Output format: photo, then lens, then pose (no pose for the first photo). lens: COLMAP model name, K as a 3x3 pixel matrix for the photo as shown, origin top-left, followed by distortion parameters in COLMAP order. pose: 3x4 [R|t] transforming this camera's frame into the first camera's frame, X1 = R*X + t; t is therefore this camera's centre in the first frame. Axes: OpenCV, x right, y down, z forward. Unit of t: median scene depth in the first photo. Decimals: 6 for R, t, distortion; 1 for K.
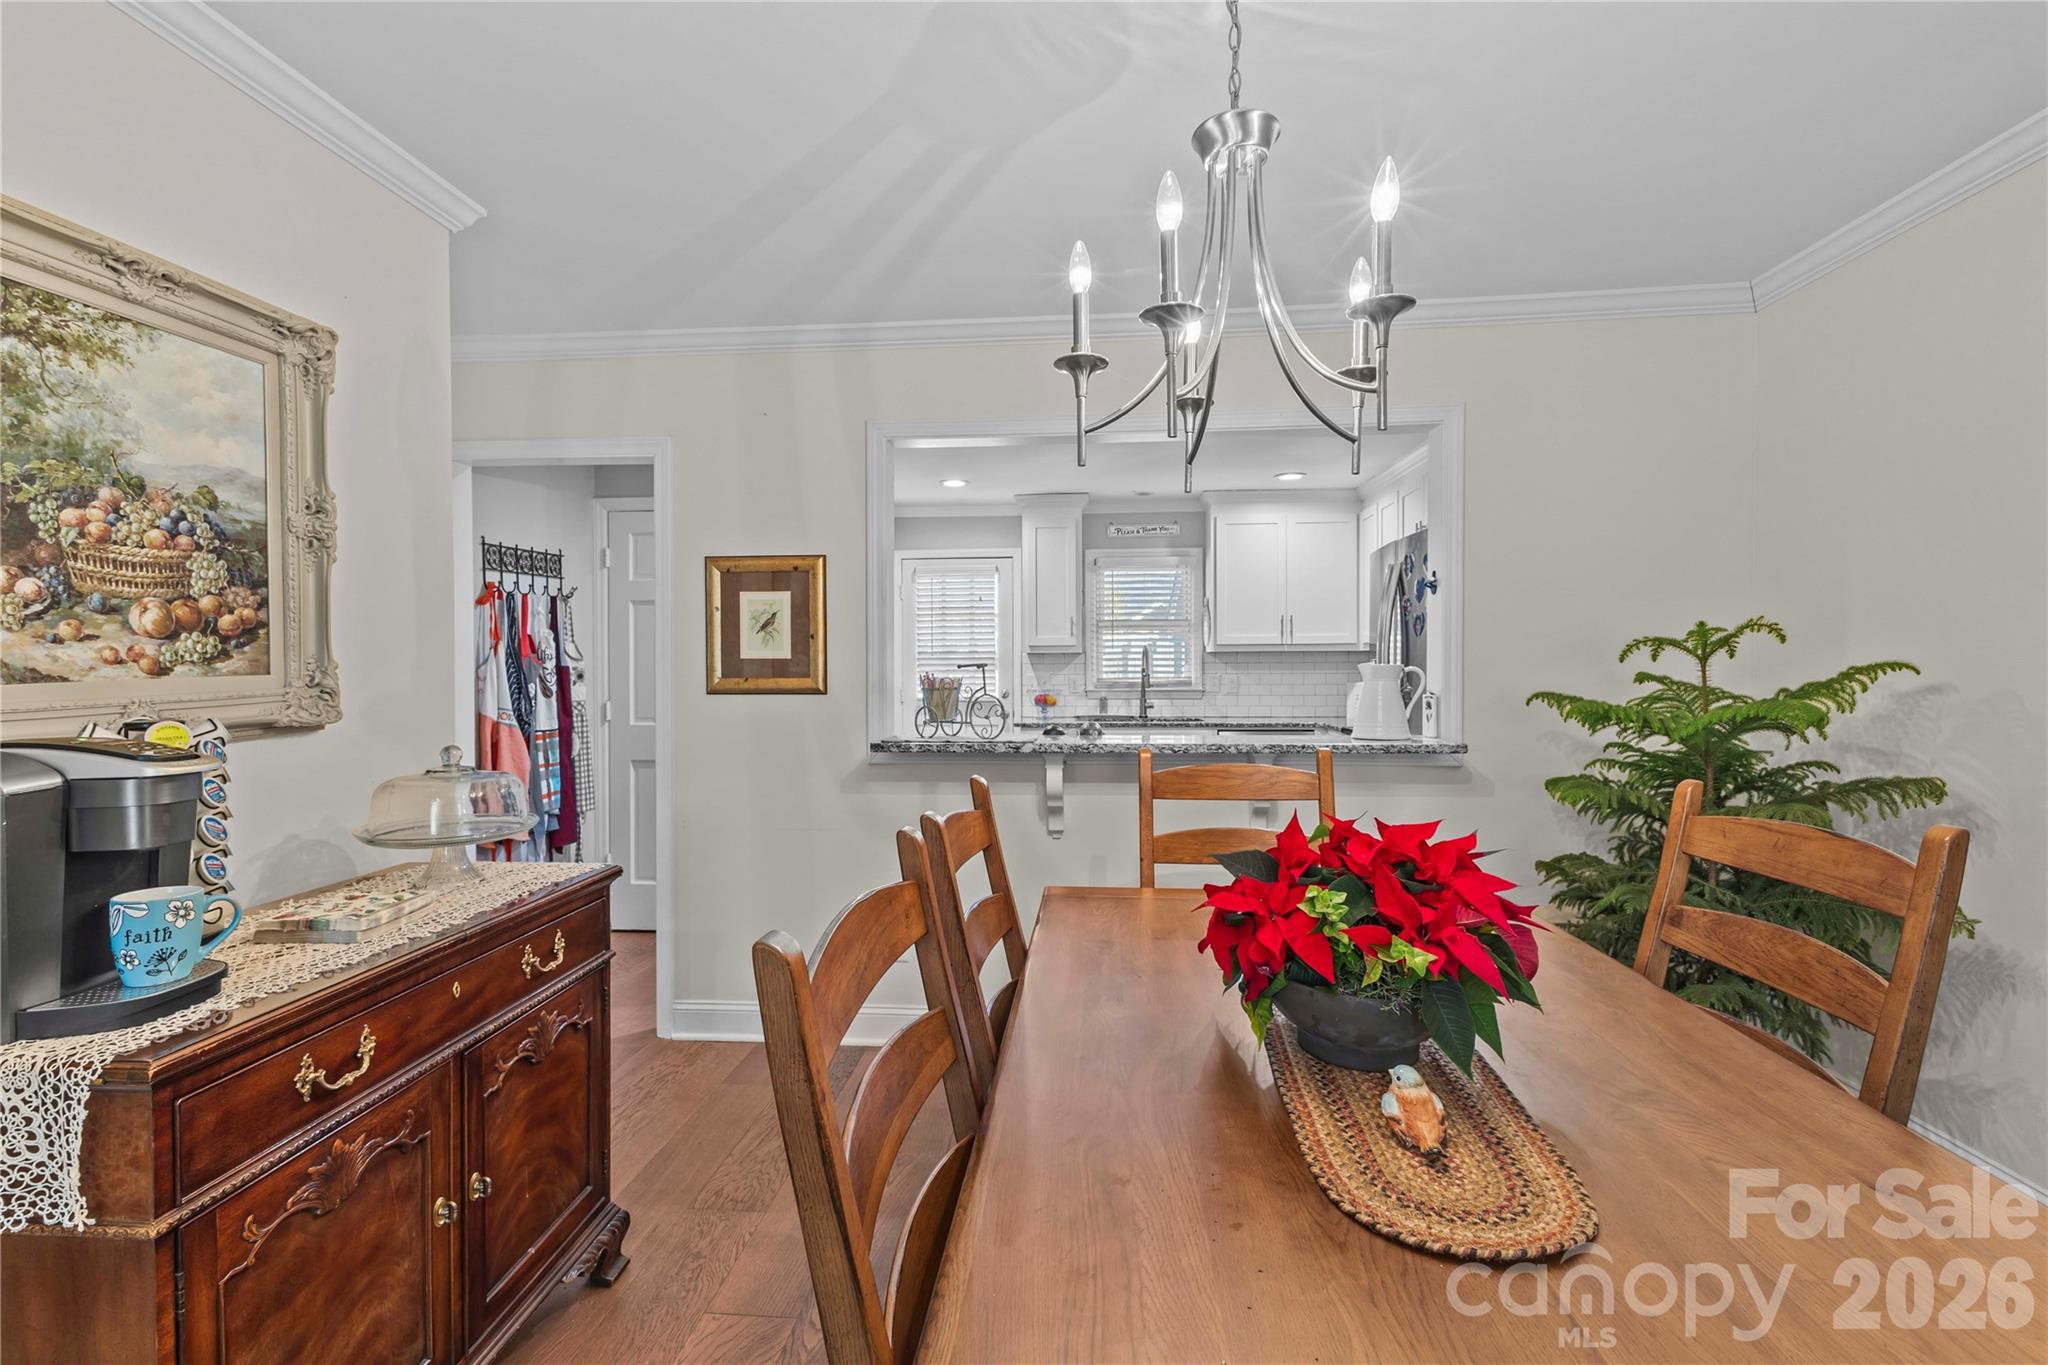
lens RADIAL K [[887.5, 0, 1025.9], [0, 887.5, 675.4], [0, 0, 1]] dist [0.012511, 0.000425]
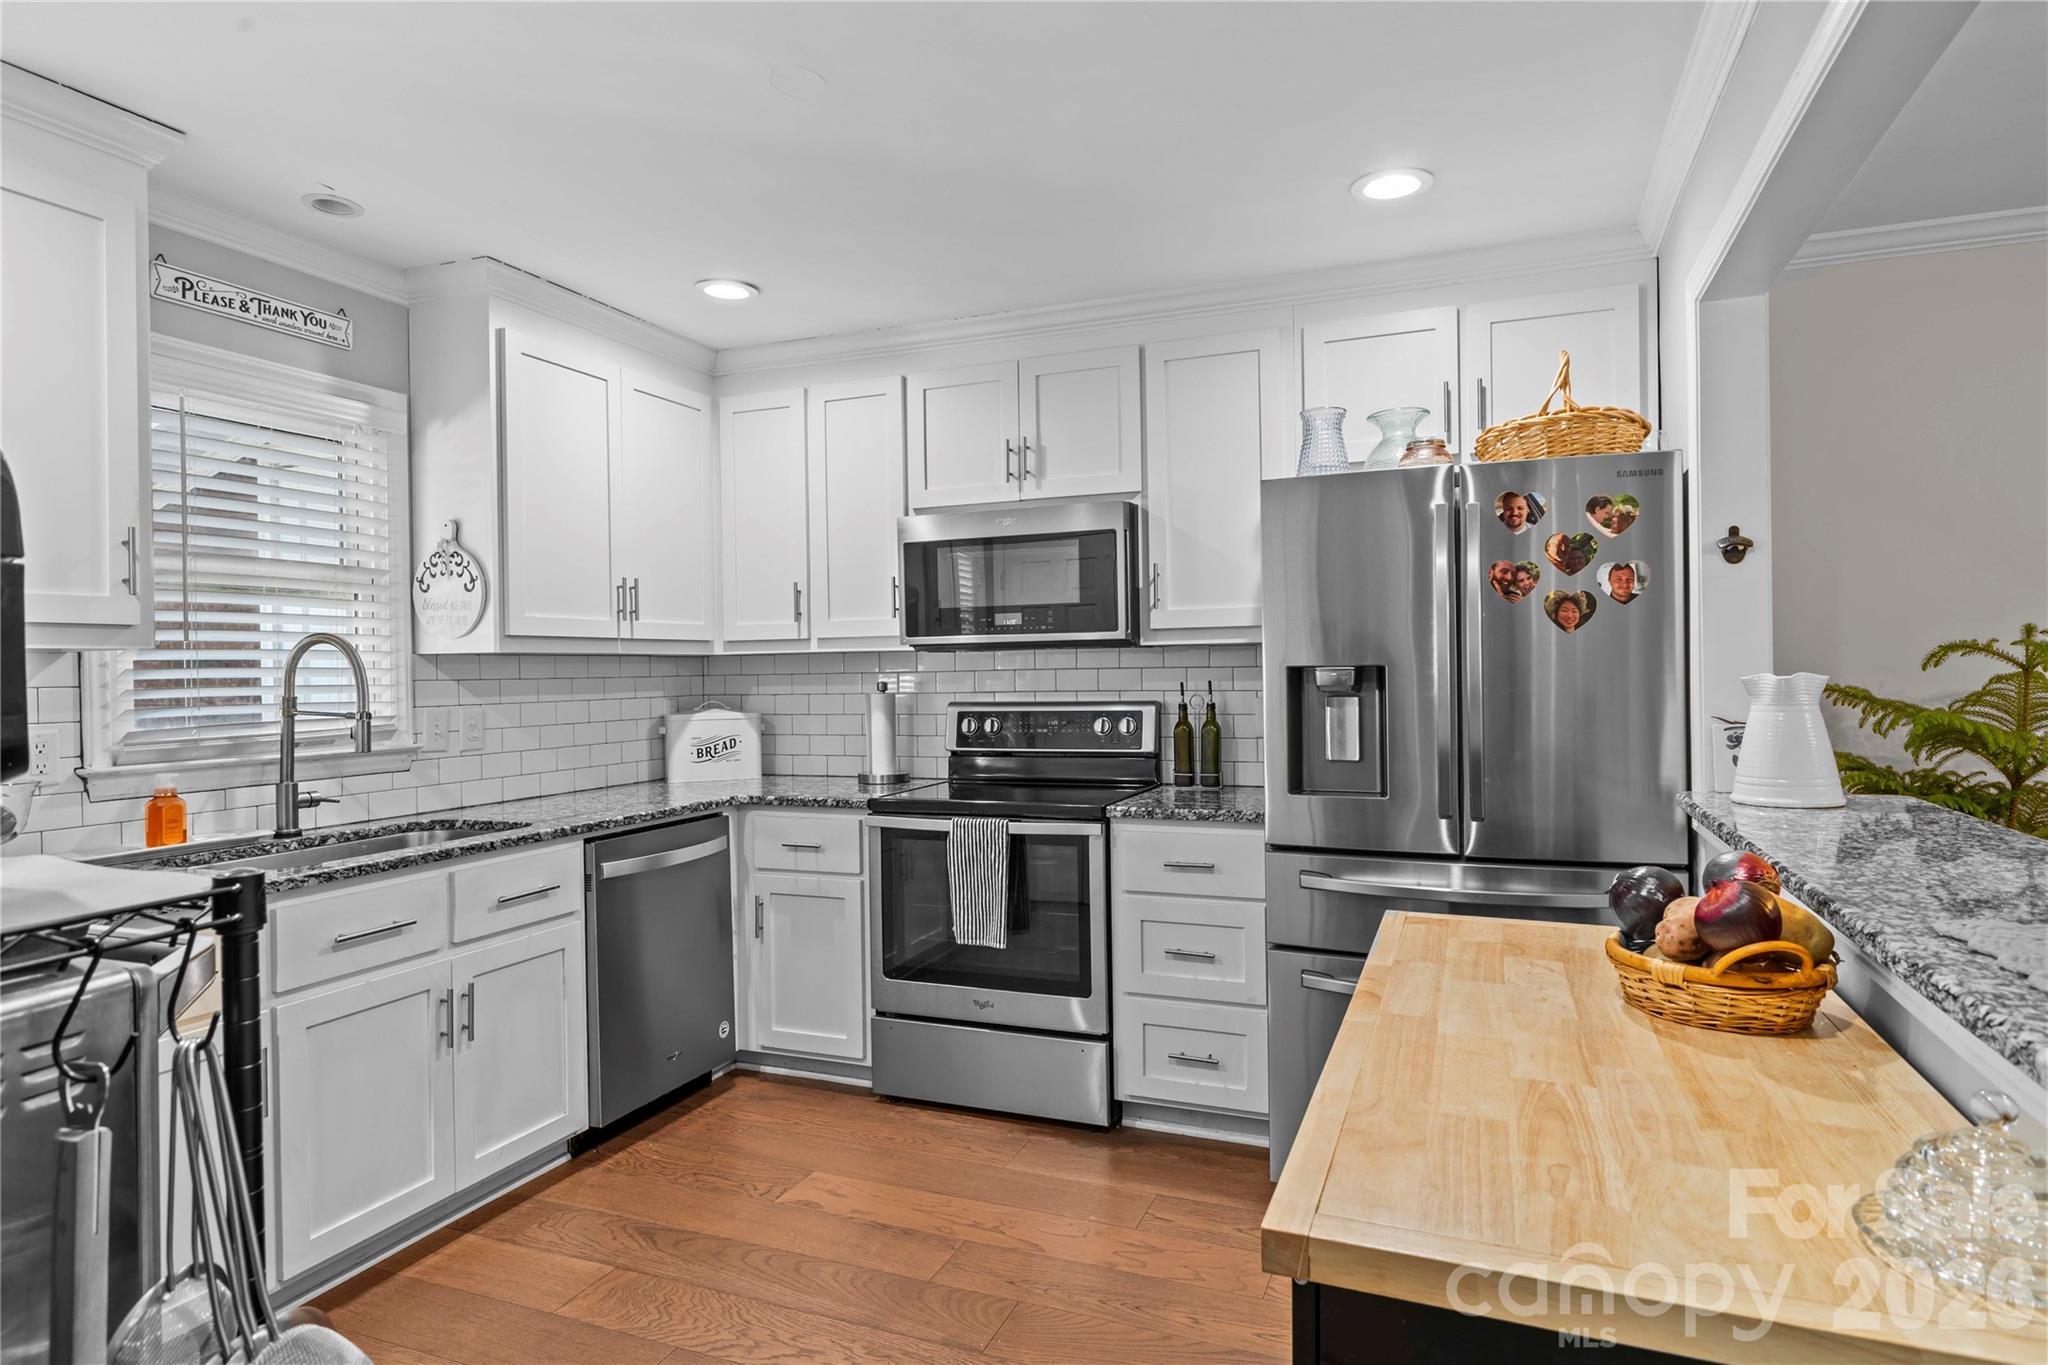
lens RADIAL K [[1148.4, 0, 1027.1], [0, 1148.4, 679.9], [0, 0, 1]] dist [0.002315, -0.000155]
pose [[0.296109, -0.008253, 0.955119, -0.216427], [0.023091, 0.999732, 0.001480, -0.008719], [-0.954875, 0.021617, 0.296220, 0.579401]]
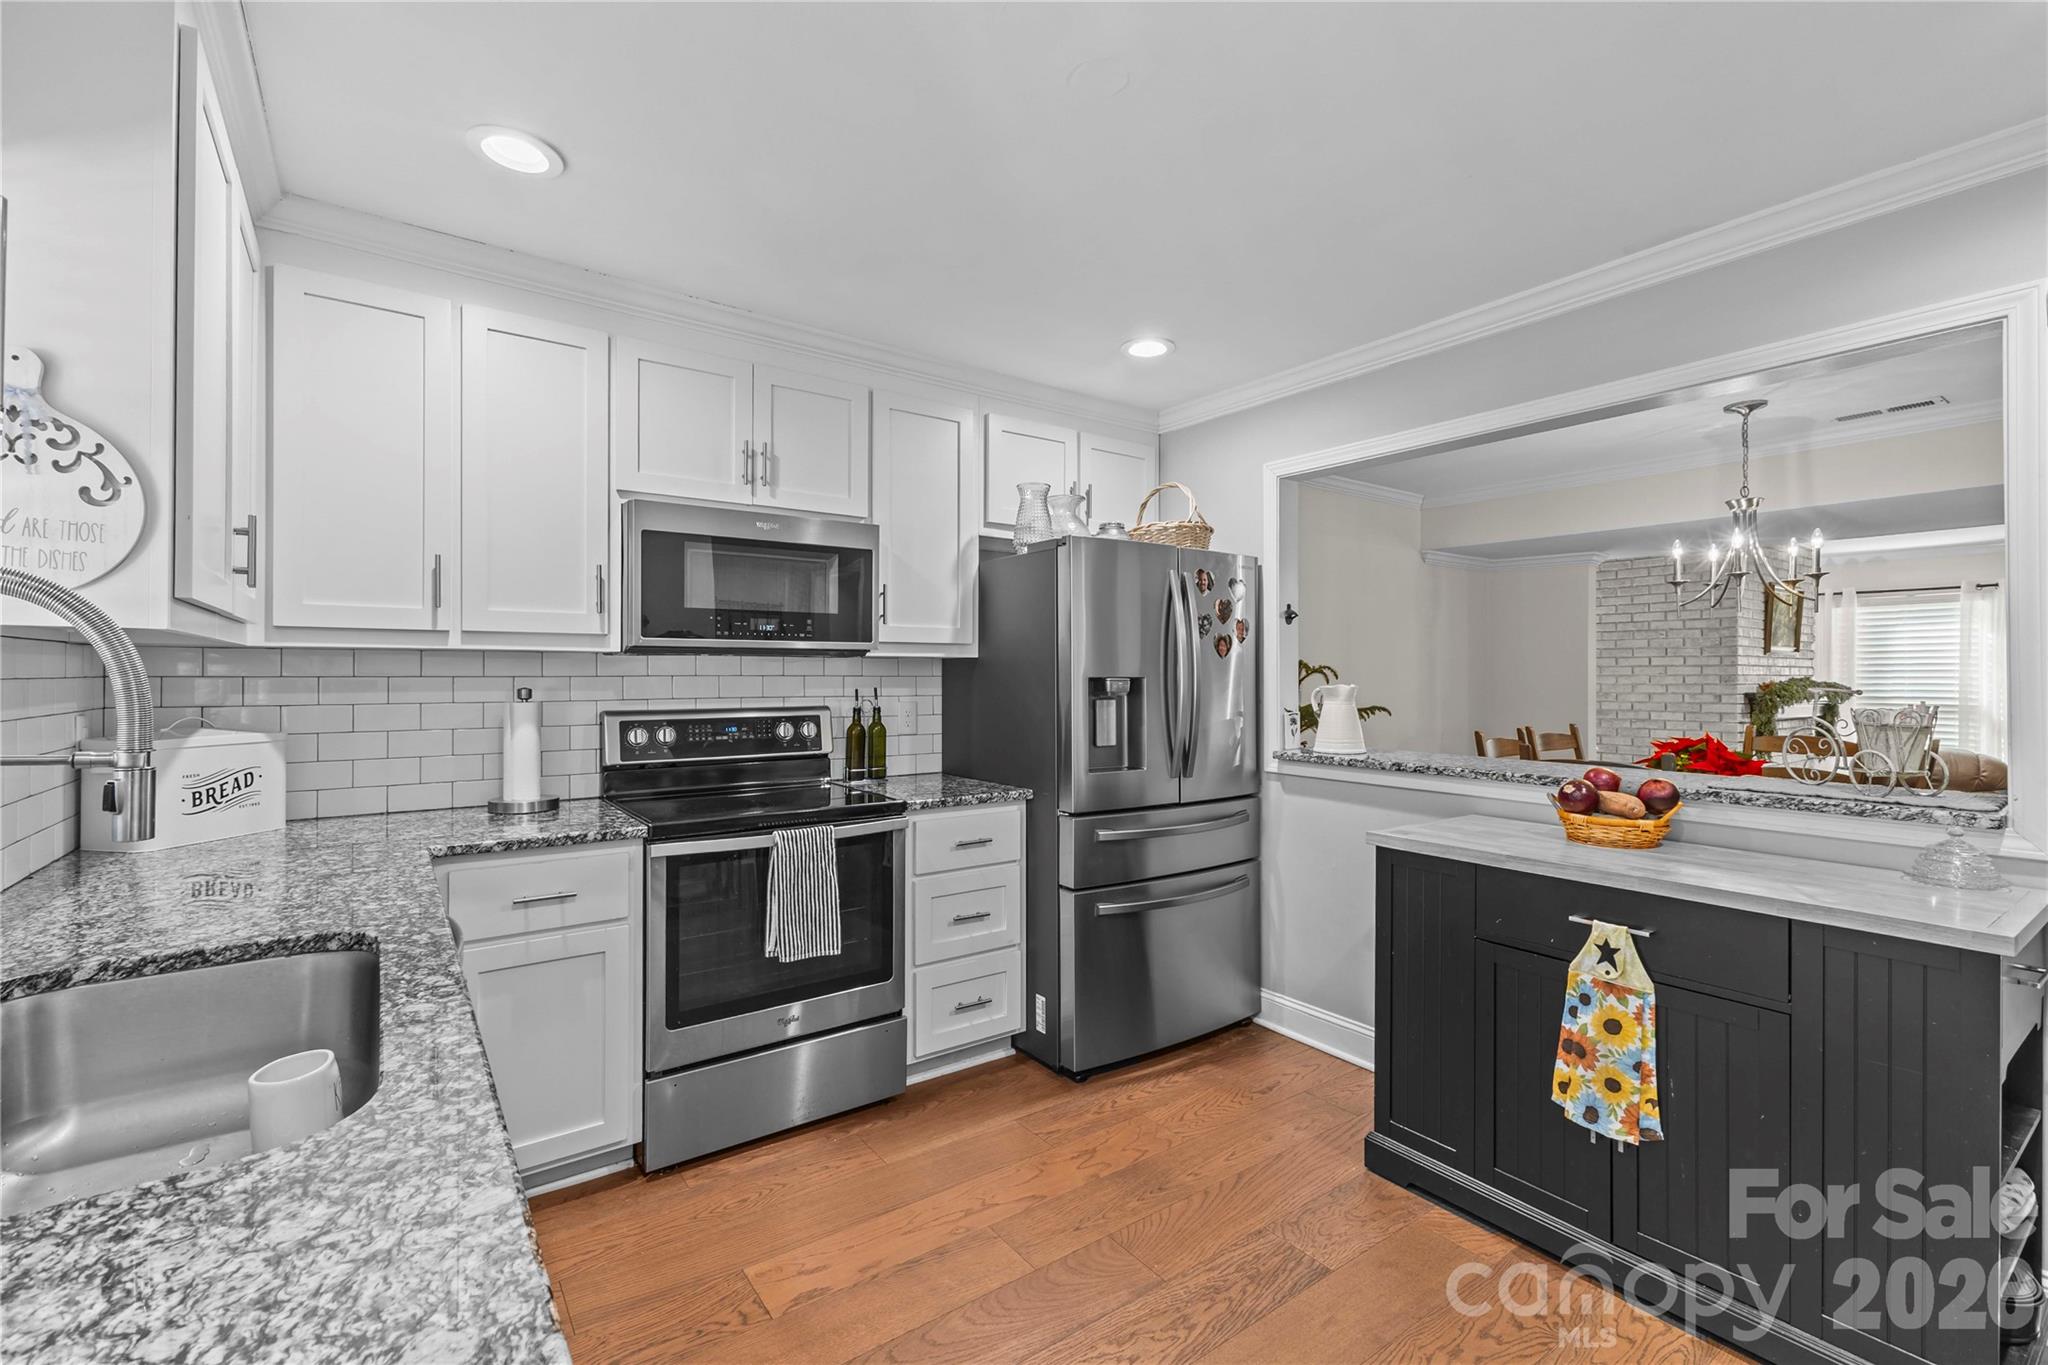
lens RADIAL K [[887.5, 0, 1028.3], [0, 887.5, 676.5], [0, 0, 1]] dist [0.012511, 0.000425]
pose [[-0.651323, 0.001735, 0.758798, -0.088559], [0.008506, 0.999951, 0.005015, -0.013991], [-0.758753, 0.009721, -0.651306, 0.941061]]
